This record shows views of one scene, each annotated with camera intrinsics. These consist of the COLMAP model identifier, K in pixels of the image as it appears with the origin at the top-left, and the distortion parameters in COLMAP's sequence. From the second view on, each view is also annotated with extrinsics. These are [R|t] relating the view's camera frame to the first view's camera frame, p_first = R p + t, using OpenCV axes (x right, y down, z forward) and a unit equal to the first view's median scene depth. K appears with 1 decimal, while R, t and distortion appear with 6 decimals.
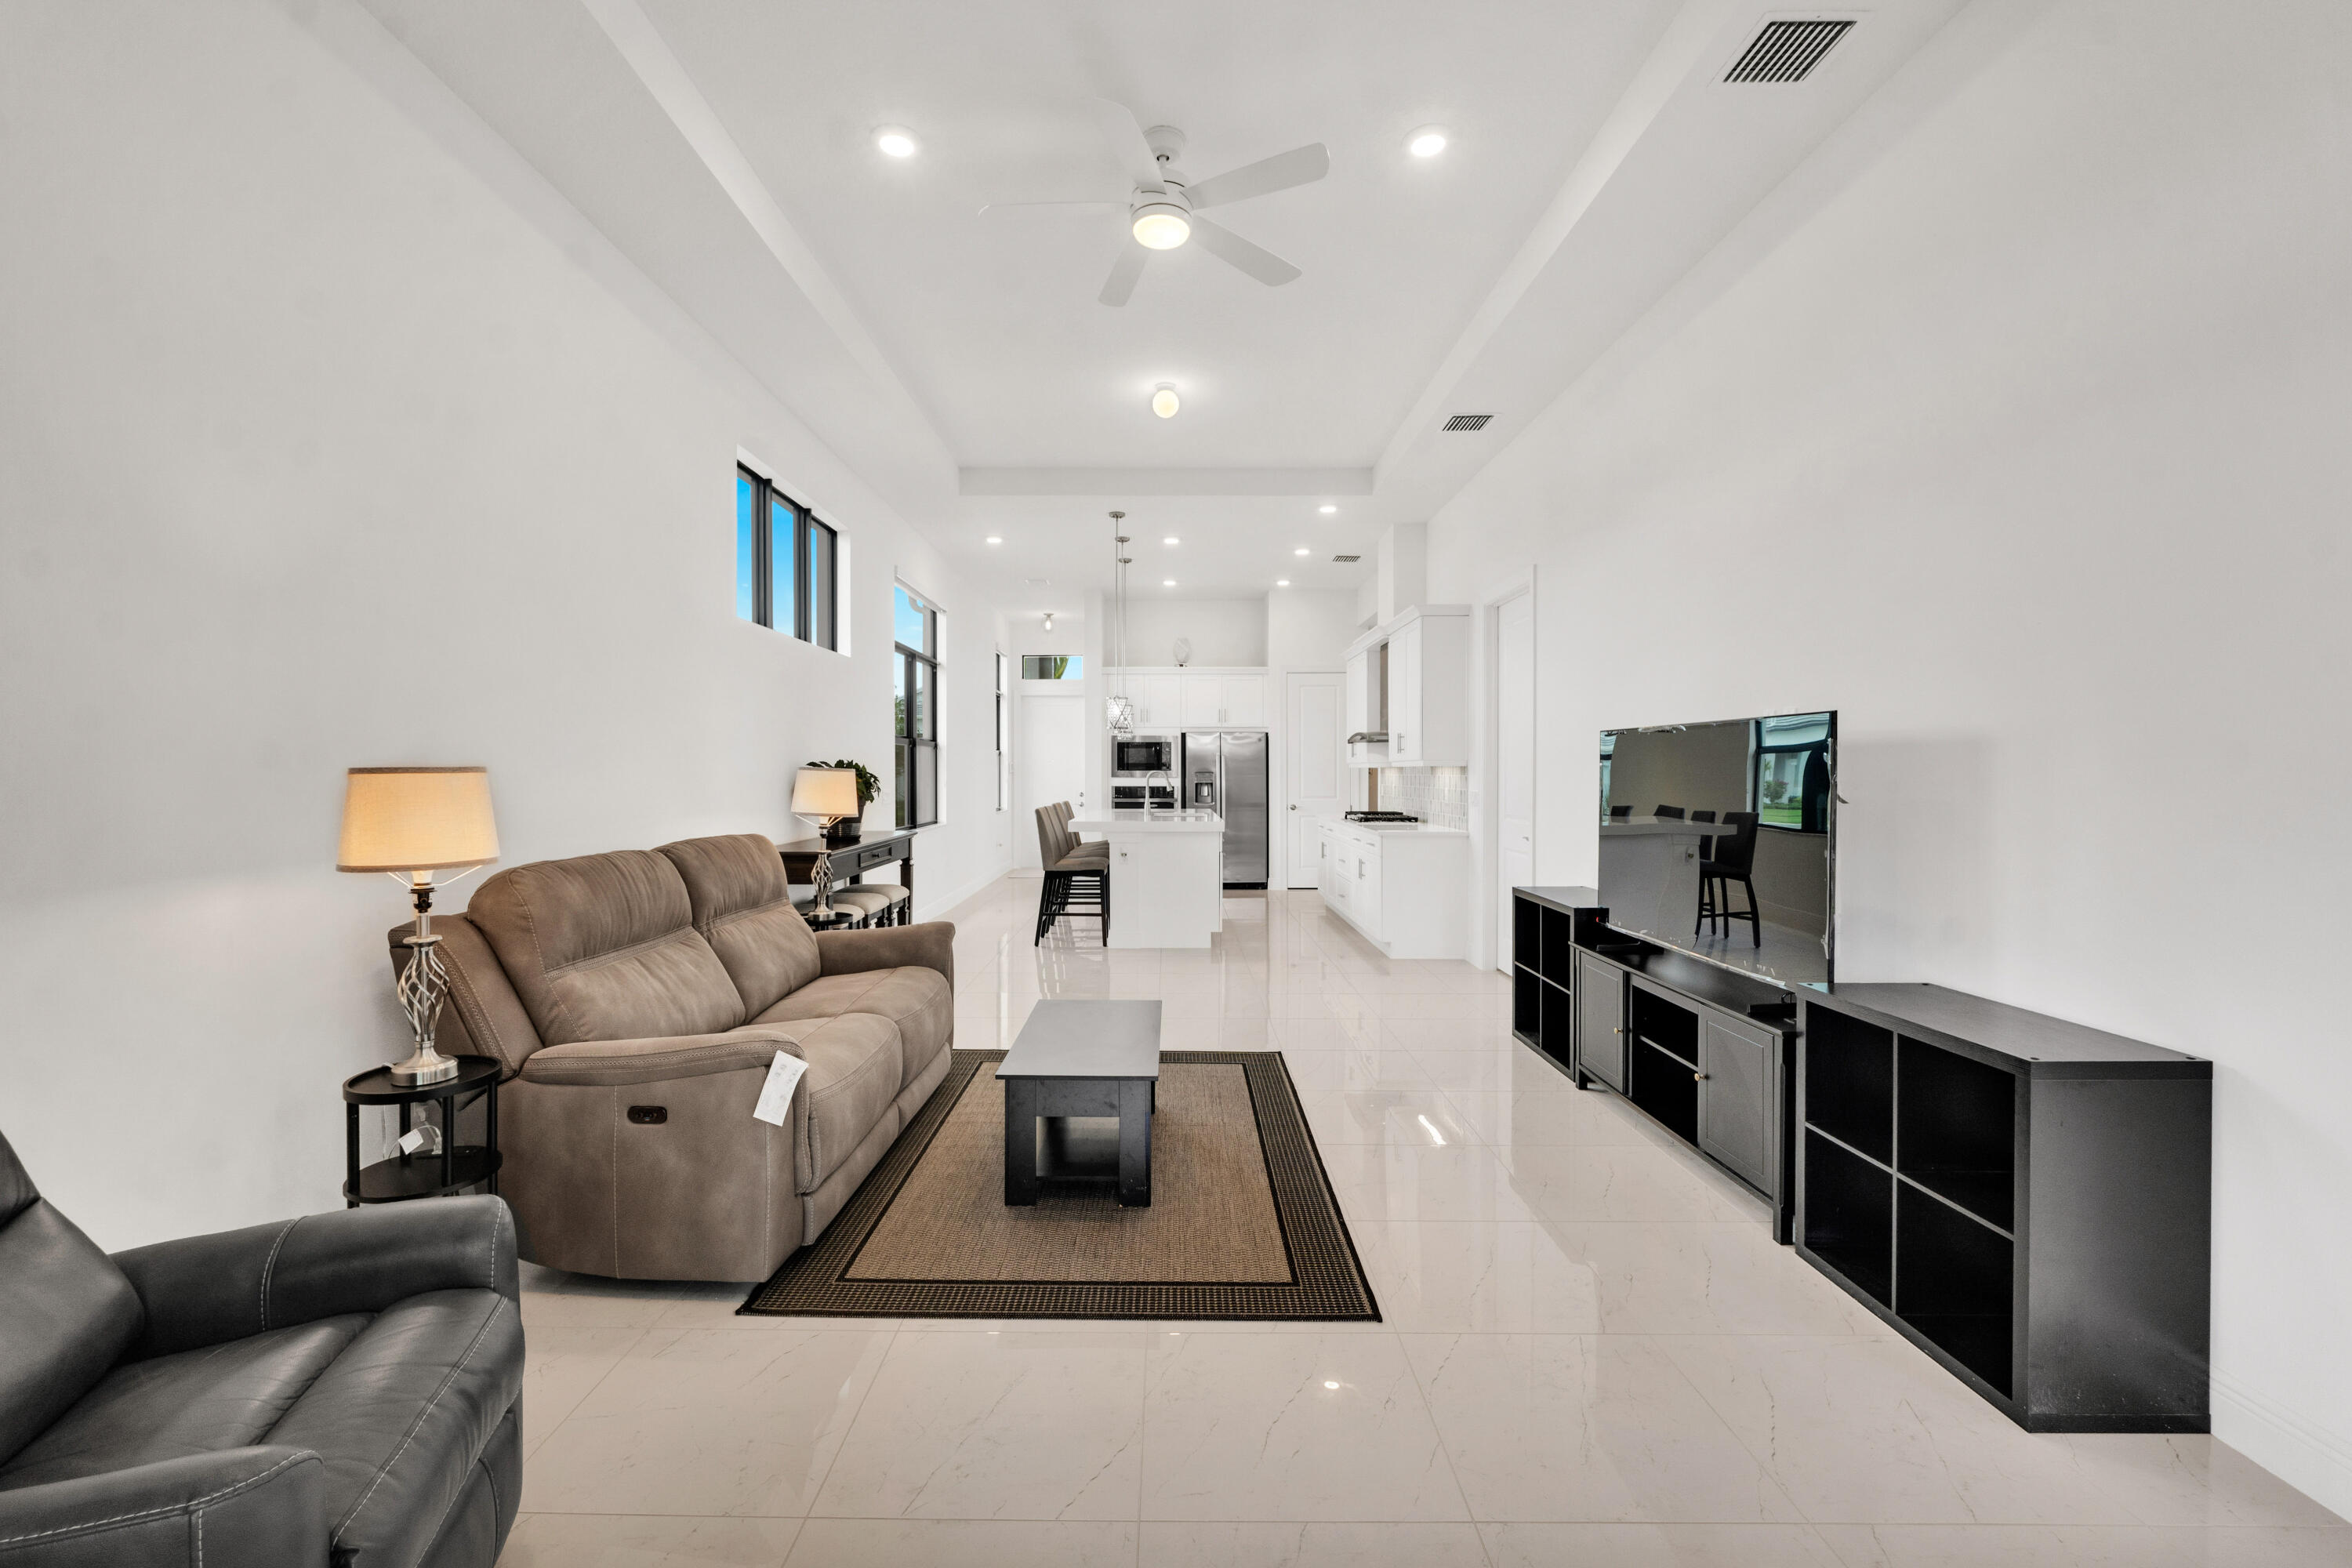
lens RADIAL K [[995.0, 0, 1161.3], [0, 995.0, 778.3], [0, 0, 1]] dist [-0.004709, 0.000190]
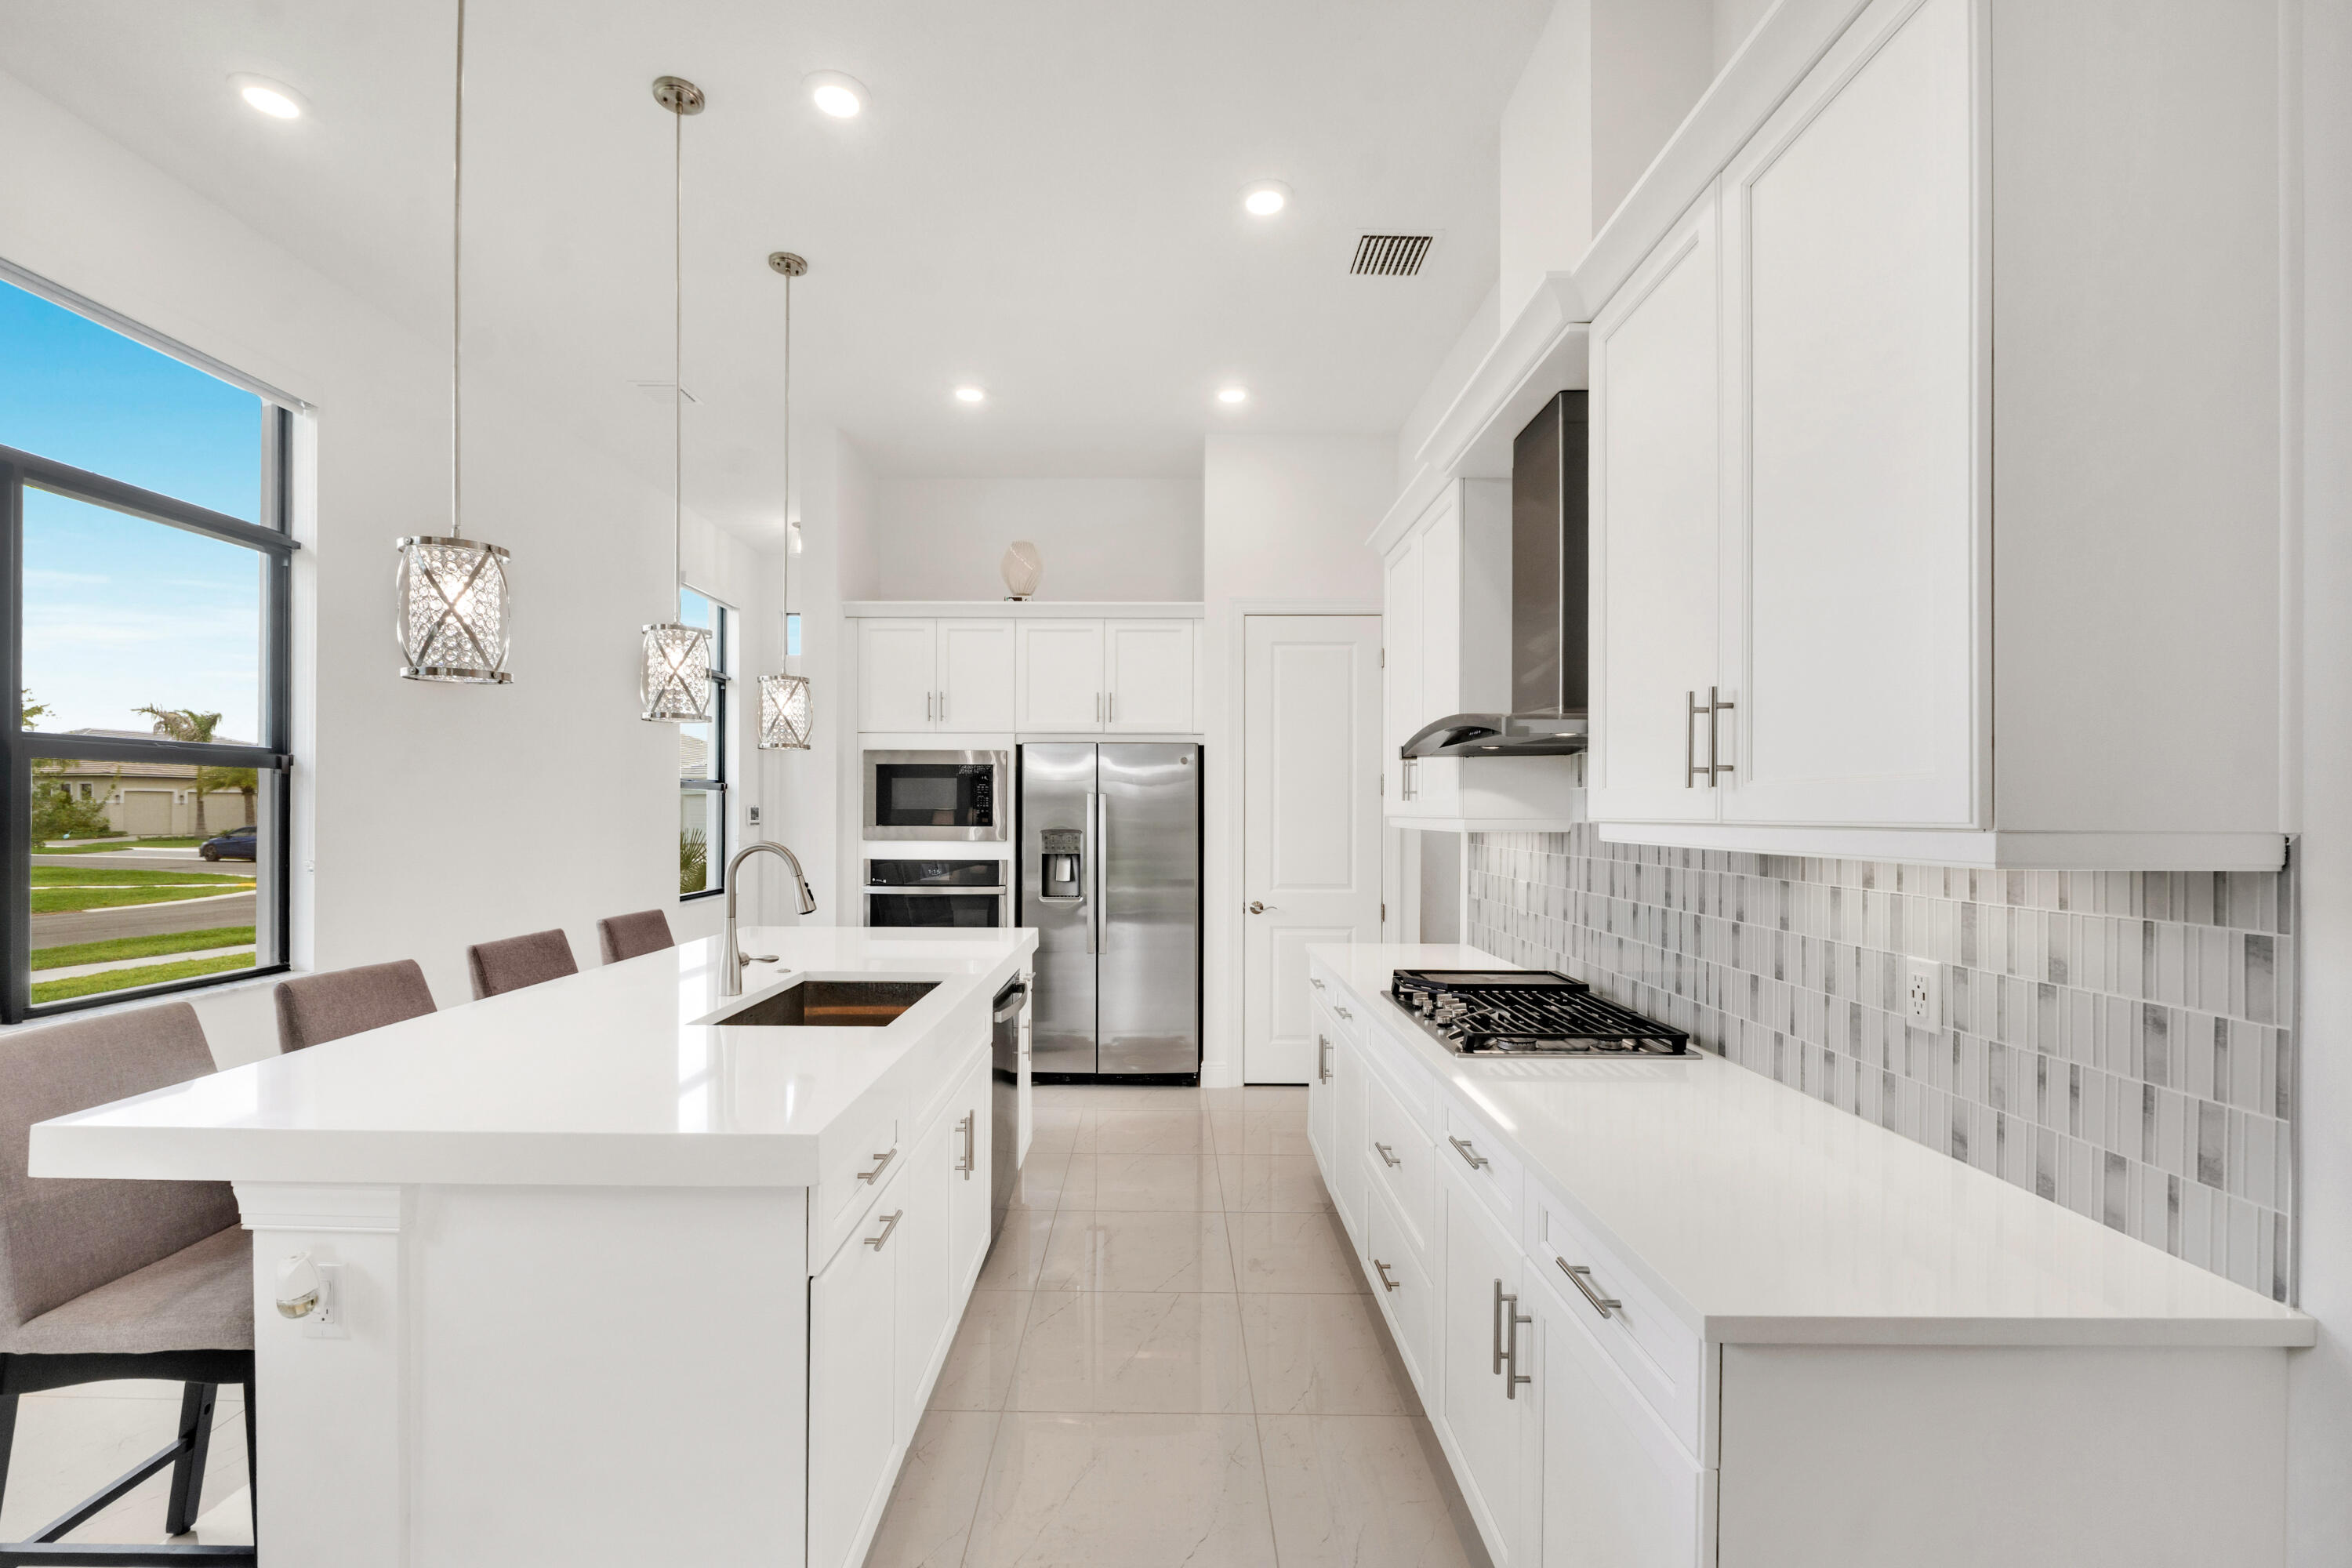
lens RADIAL K [[1007.7, 0, 1156.8], [0, 1007.7, 808.9], [0, 0, 1]] dist [-0.004107, -0.000466]
pose [[0.999987, 0.004998, 0.000577, 0.086548], [-0.004993, 0.999949, -0.008724, -0.012108], [-0.000620, 0.008721, 0.999962, 0.537398]]
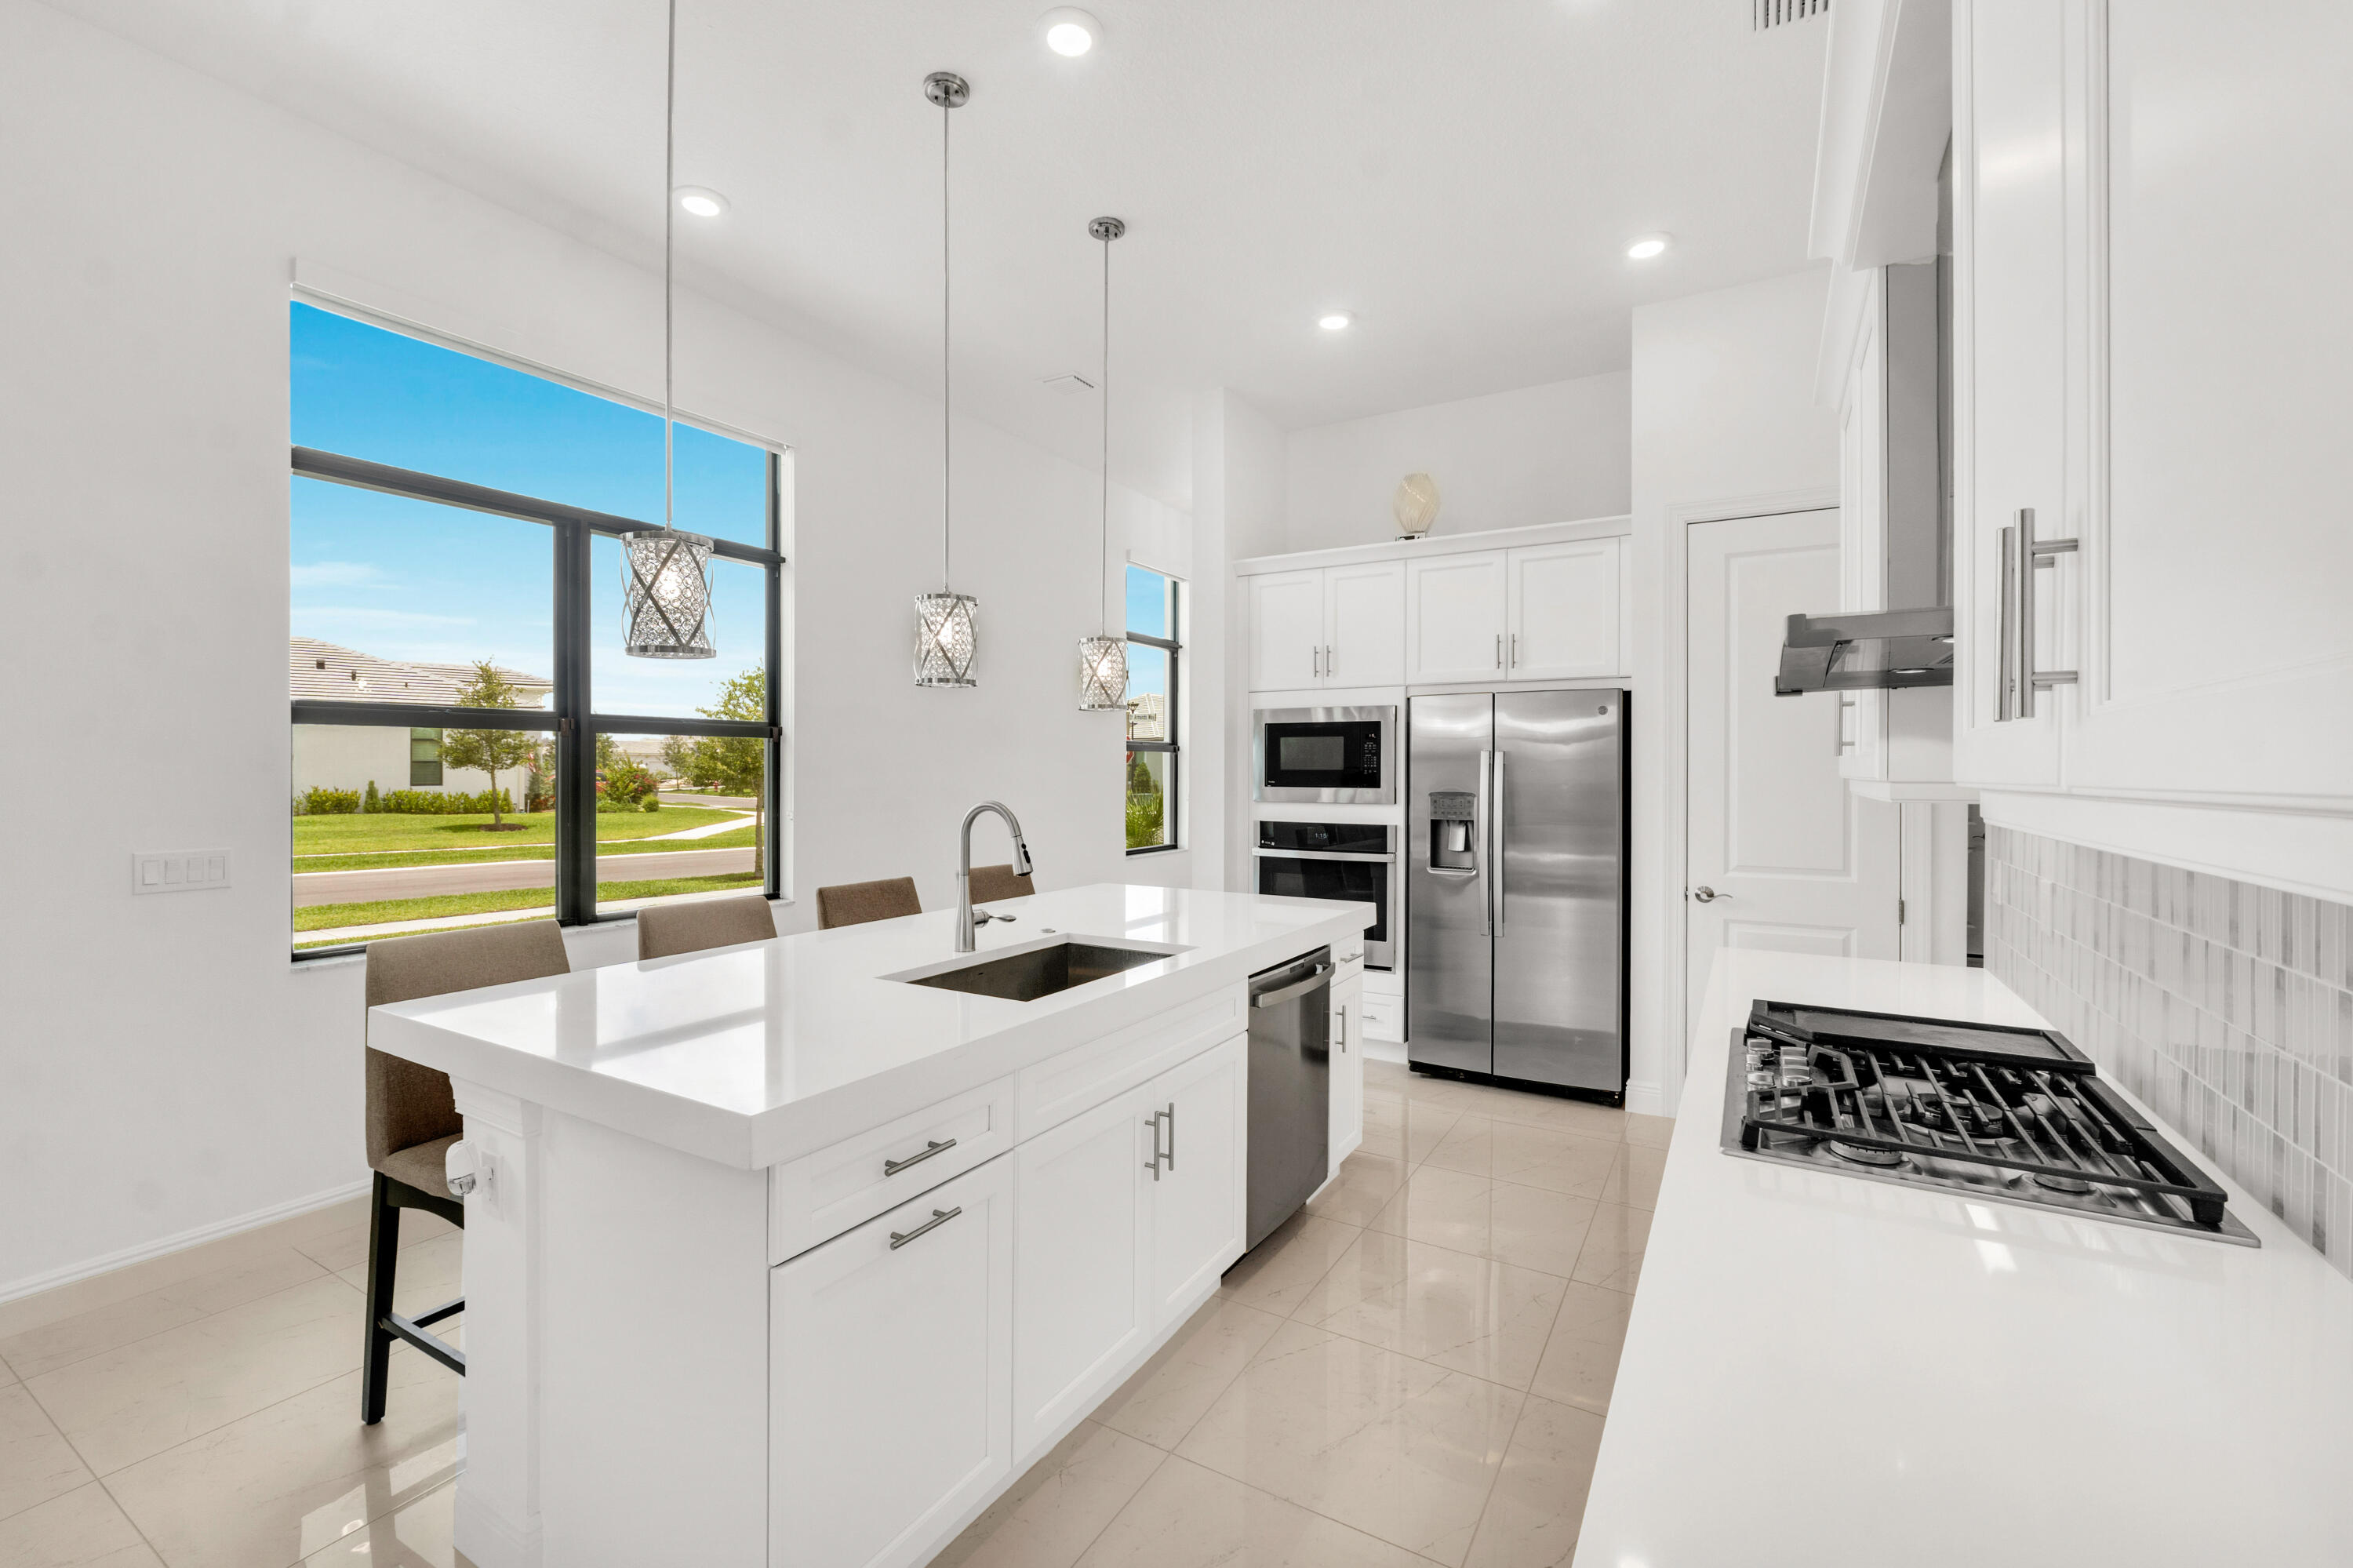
lens RADIAL K [[1004.1, 0, 1161.2], [0, 1004.1, 770.5], [0, 0, 1]] dist [-0.003337, 0.000256]
pose [[0.862113, 0.004264, -0.506698, 0.147468], [-0.007608, 0.999961, -0.004529, -0.012602], [0.506659, 0.007759, 0.862111, 0.588875]]
